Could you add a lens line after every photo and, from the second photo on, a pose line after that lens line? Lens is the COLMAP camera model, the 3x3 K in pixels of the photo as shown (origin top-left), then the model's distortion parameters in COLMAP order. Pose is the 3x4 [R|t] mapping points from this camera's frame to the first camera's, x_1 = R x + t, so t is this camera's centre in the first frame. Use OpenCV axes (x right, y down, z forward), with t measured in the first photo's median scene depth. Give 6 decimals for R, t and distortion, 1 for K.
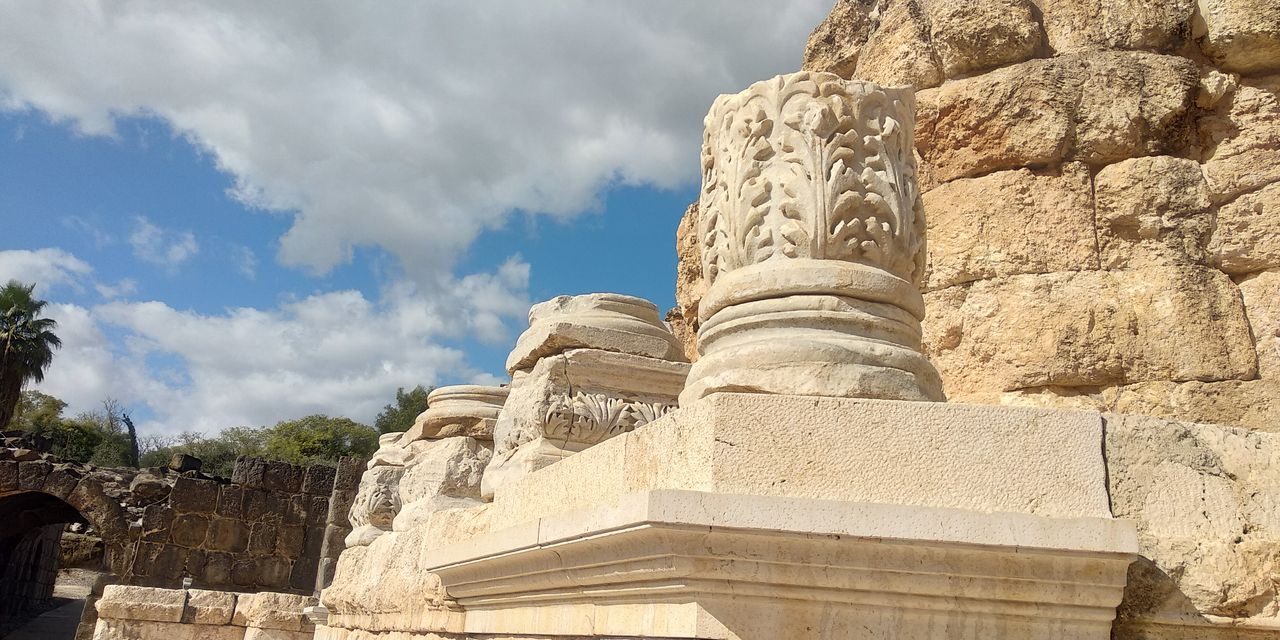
lens RADIAL K [[1023.1, 0, 616.6], [0, 1023.1, 324.4], [0, 0, 1]] dist [0.009794, -0.000282]
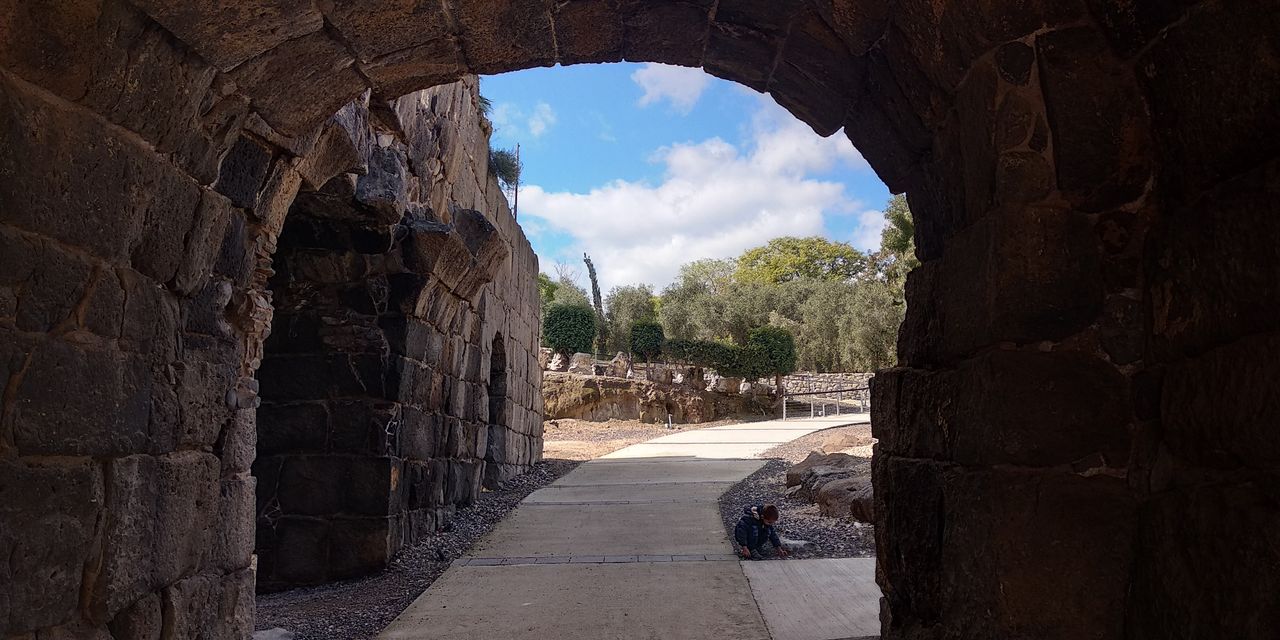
lens RADIAL K [[994.8, 0, 638.8], [0, 994.8, 324.7], [0, 0, 1]] dist [0.097295, -0.140654]
pose [[0.922347, -0.108096, -0.370933, -2.967702], [0.157888, 0.981696, 0.106514, 1.461218], [0.352630, -0.156809, 0.922531, 5.379394]]
